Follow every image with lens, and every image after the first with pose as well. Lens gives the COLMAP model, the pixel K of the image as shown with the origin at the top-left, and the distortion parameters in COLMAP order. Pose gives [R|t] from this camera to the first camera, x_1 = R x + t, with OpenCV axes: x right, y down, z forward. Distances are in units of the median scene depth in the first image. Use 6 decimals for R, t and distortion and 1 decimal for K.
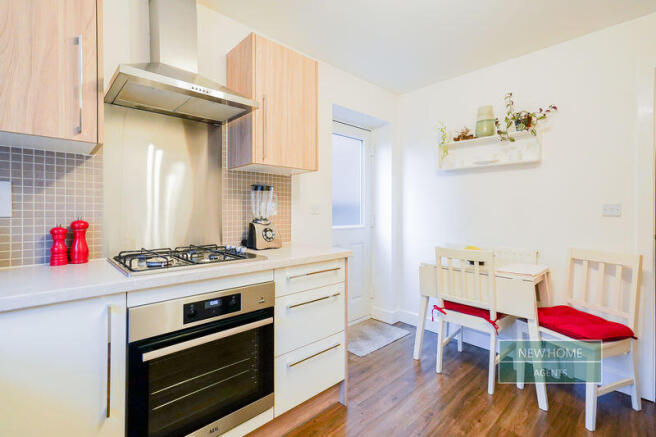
lens RADIAL K [[301.6, 0, 328.2], [0, 301.6, 212.8], [0, 0, 1]] dist [0.002971, 0.002392]
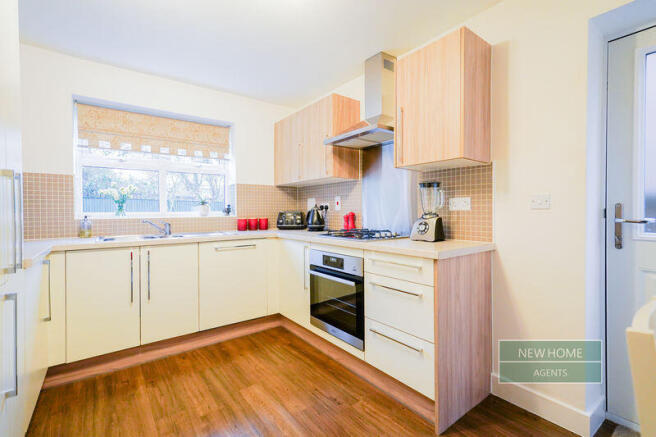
lens RADIAL K [[301.6, 0, 327.0], [0, 301.6, 215.5], [0, 0, 1]] dist [0.002971, 0.002392]
pose [[-0.097551, 0.012490, -0.995152, 0.536289], [-0.002559, 0.999915, 0.012801, 0.008666], [0.995227, 0.003796, -0.097511, 0.446476]]
